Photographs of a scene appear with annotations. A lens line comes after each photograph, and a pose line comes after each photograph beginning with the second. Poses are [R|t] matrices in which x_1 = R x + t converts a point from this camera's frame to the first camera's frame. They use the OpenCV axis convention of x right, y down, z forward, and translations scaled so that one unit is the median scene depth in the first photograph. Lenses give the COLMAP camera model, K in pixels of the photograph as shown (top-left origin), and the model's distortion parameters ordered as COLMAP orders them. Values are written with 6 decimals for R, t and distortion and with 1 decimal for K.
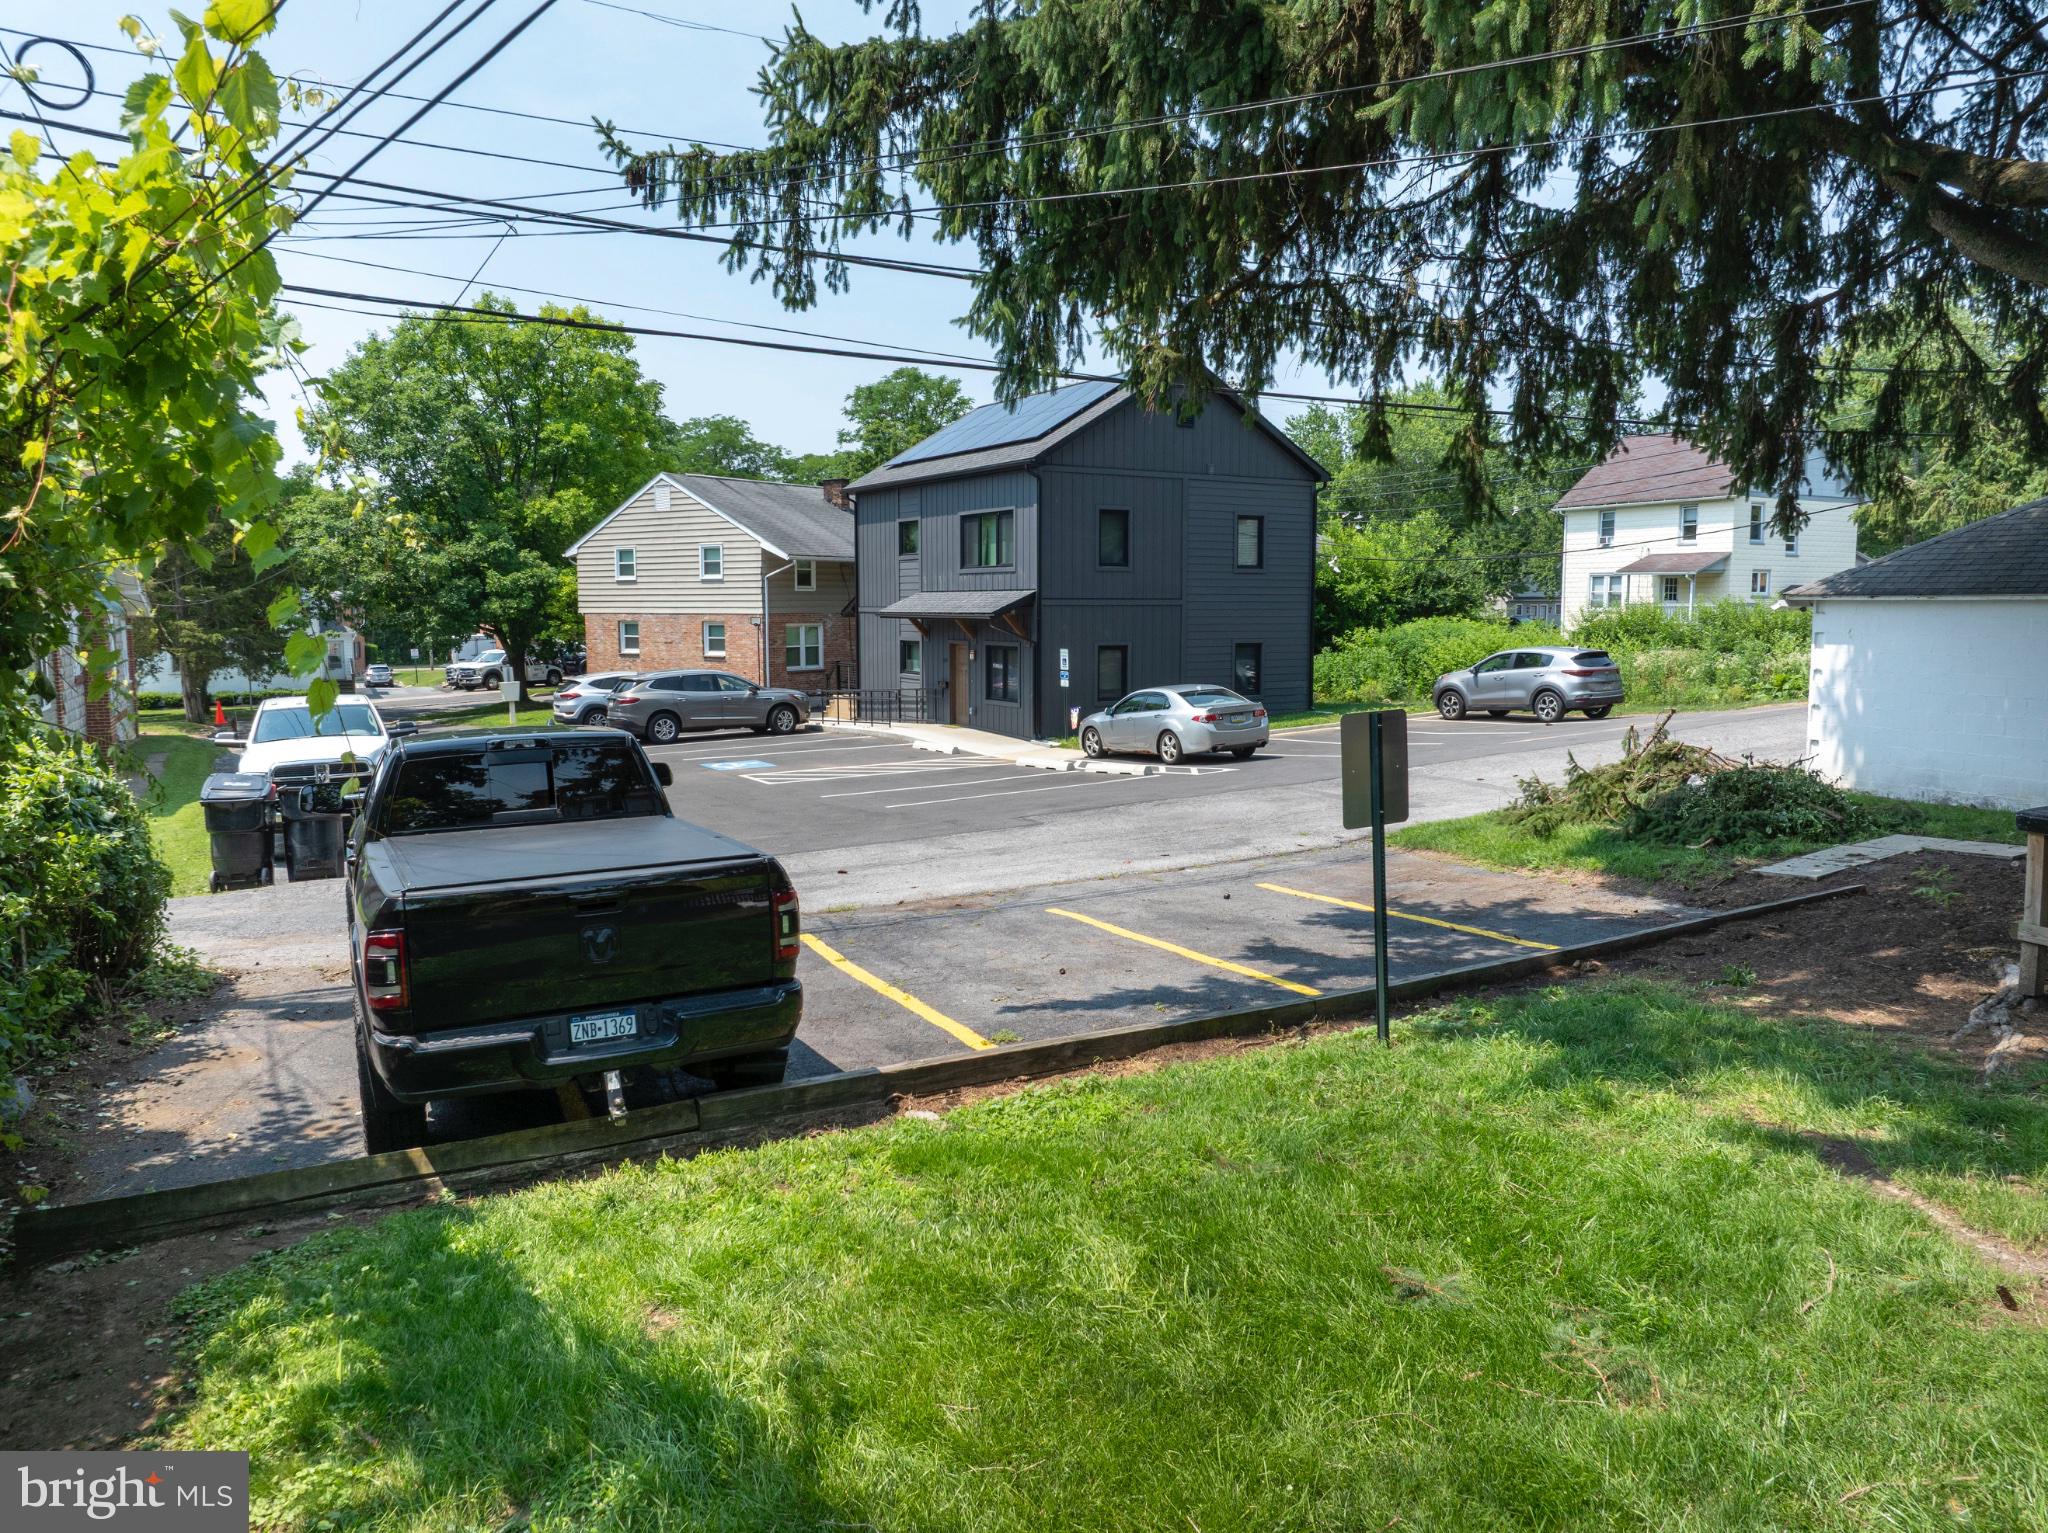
lens RADIAL K [[1433.9, 0, 1025.2], [0, 1433.9, 763.9], [0, 0, 1]] dist [-0.037512, 0.000422]
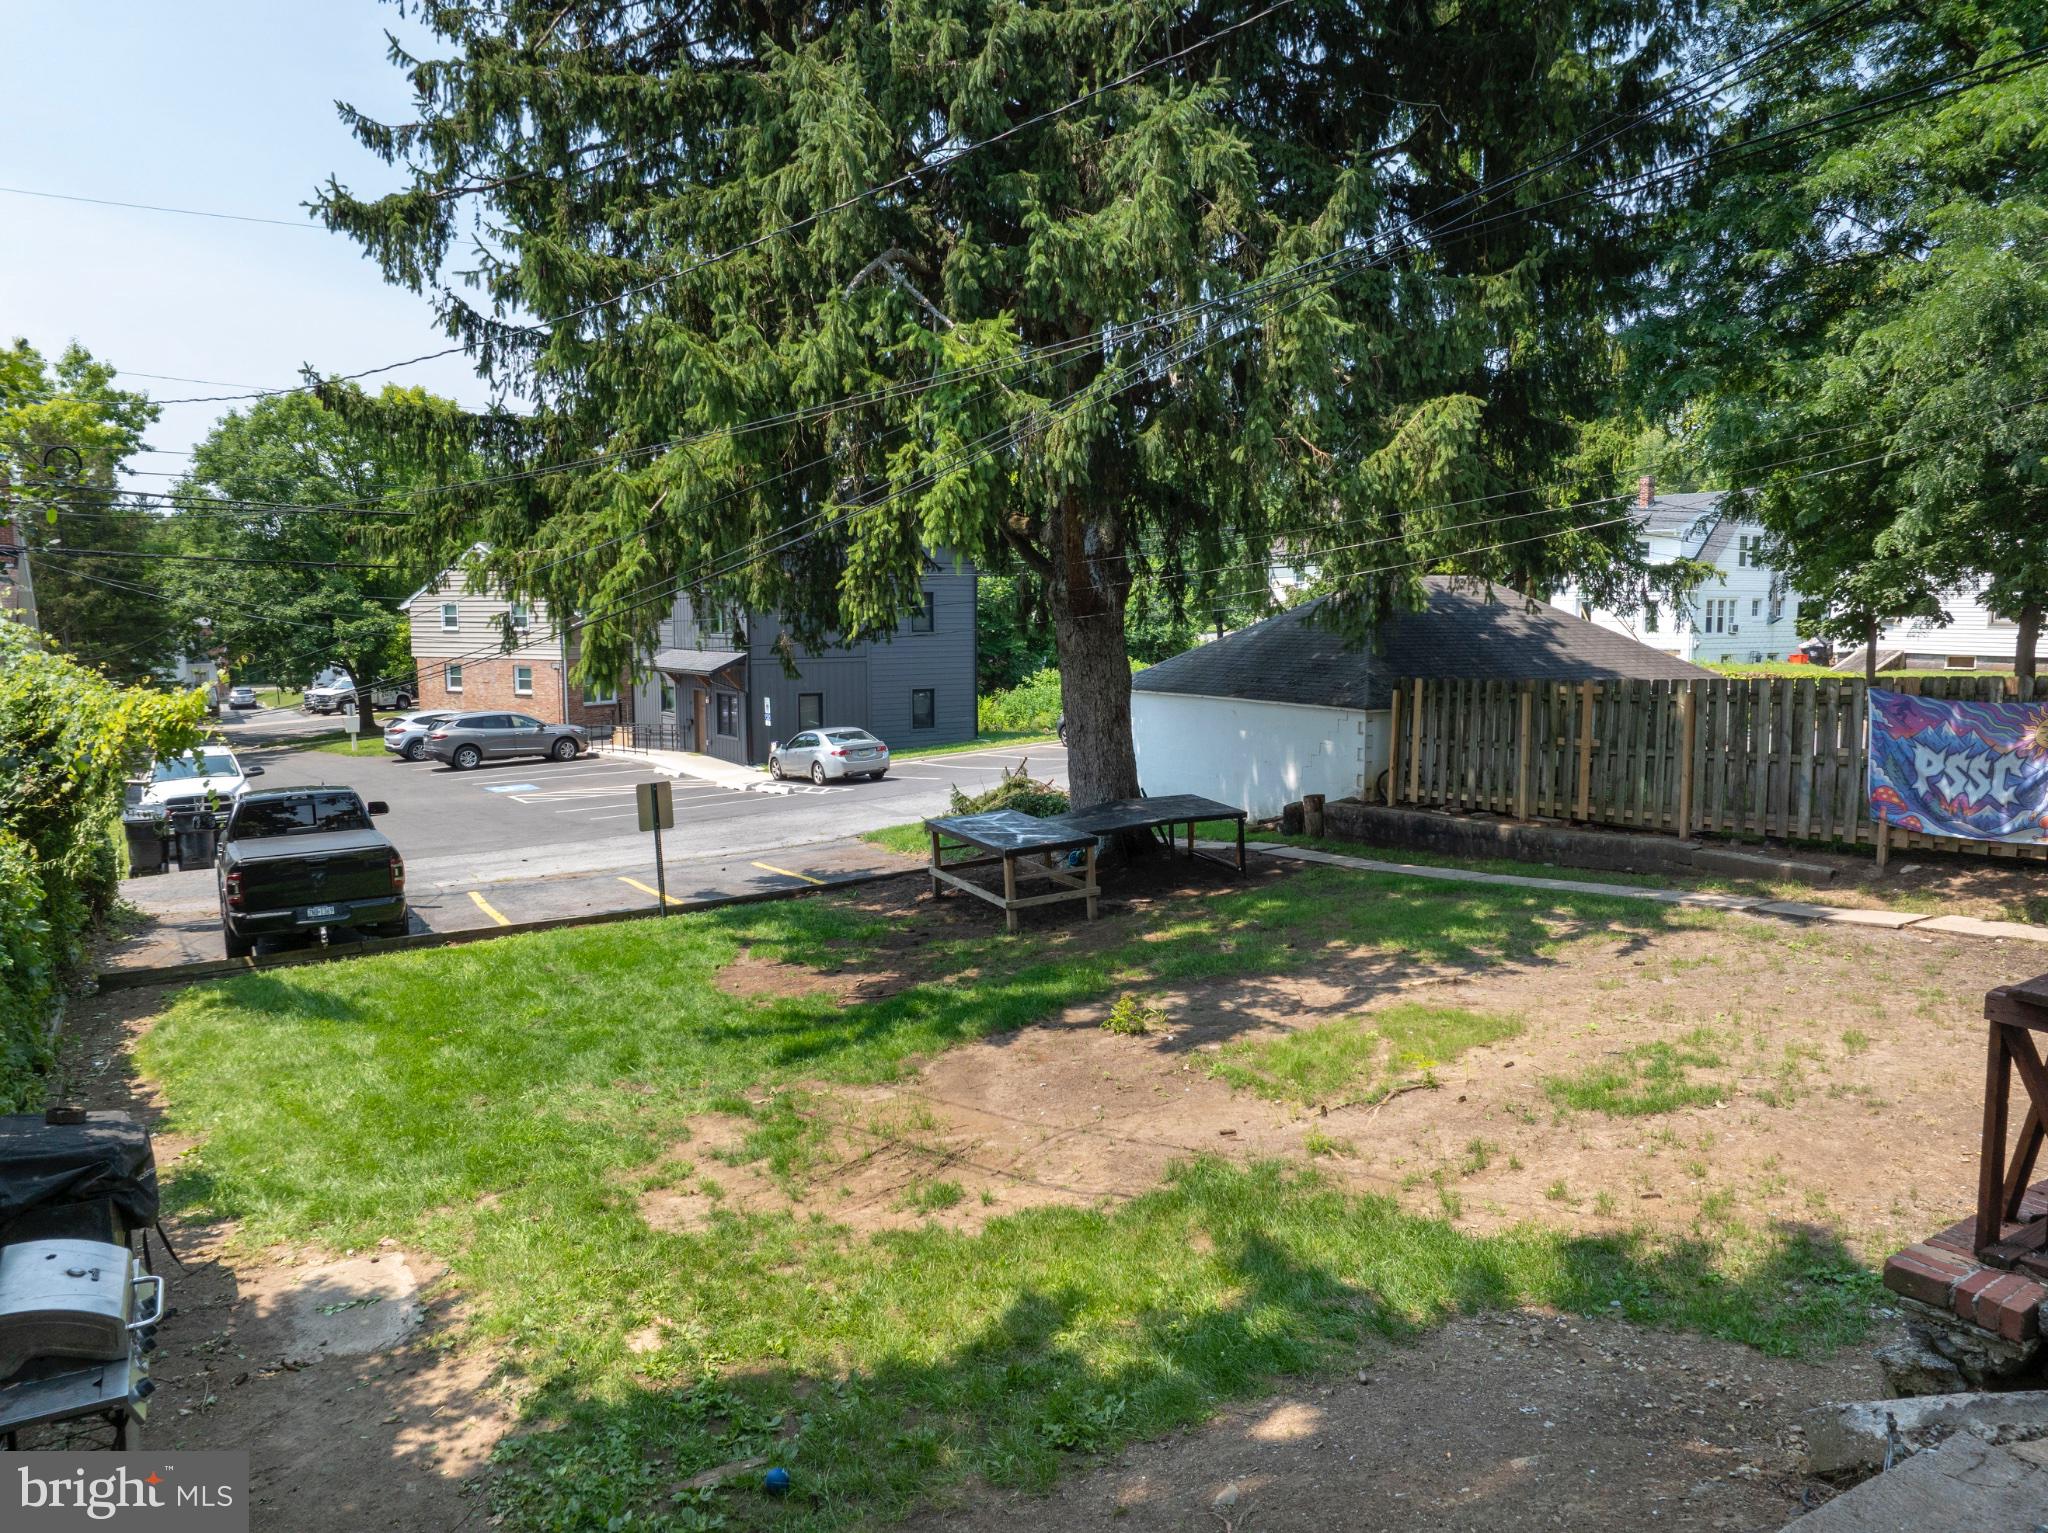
lens RADIAL K [[1433.9, 0, 1022.0], [0, 1433.9, 771.0], [0, 0, 1]] dist [-0.037512, 0.000422]
pose [[0.997170, -0.009596, 0.074562, 0.144400], [0.009350, 0.999950, 0.003648, -0.012685], [-0.074593, -0.002941, 0.997210, -0.307185]]
